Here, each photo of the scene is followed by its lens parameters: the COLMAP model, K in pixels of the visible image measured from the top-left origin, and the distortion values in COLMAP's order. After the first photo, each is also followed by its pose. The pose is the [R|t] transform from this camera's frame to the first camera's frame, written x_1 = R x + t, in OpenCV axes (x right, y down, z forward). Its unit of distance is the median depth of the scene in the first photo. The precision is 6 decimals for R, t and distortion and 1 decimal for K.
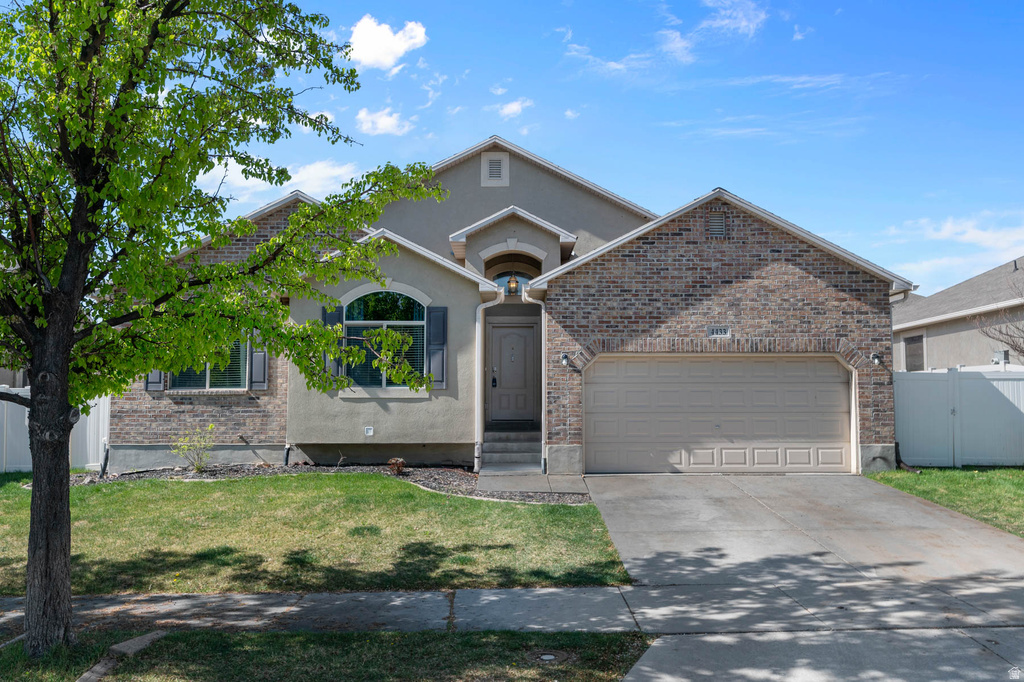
lens RADIAL K [[820.1, 0, 512.5], [0, 820.1, 342.0], [0, 0, 1]] dist [0.012752, 0.001151]
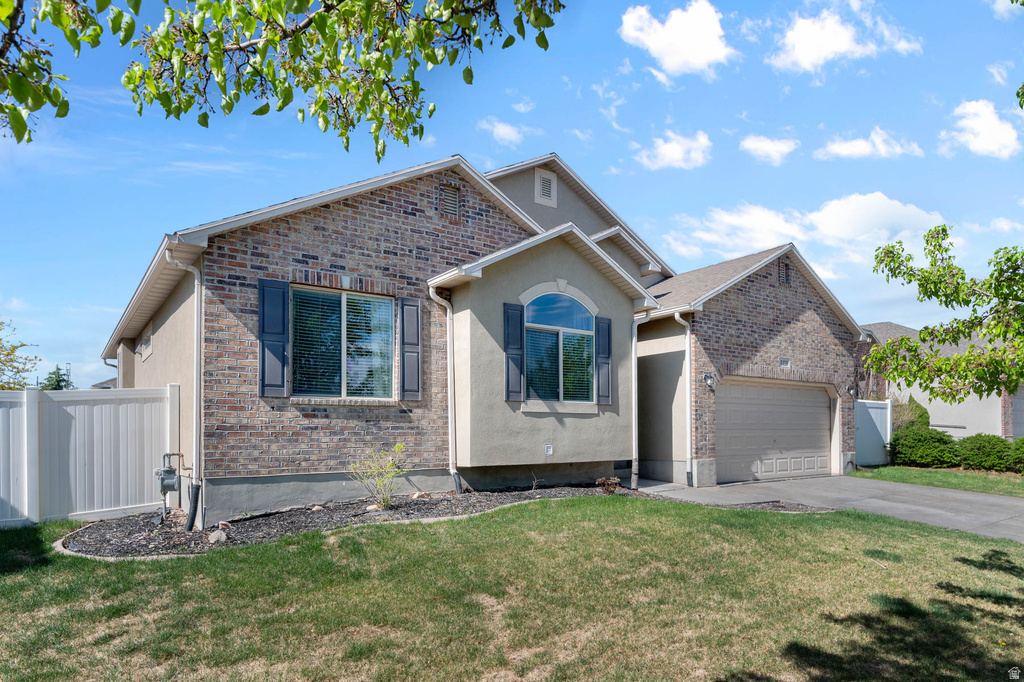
lens RADIAL K [[633.3, 0, 512.4], [0, 633.3, 423.2], [0, 0, 1]] dist [-0.002743, -0.000200]
pose [[0.801128, 0.007422, 0.598447, -0.595403], [-0.040203, 0.998332, 0.041438, 0.051235], [-0.597141, -0.057257, 0.800090, 0.459607]]
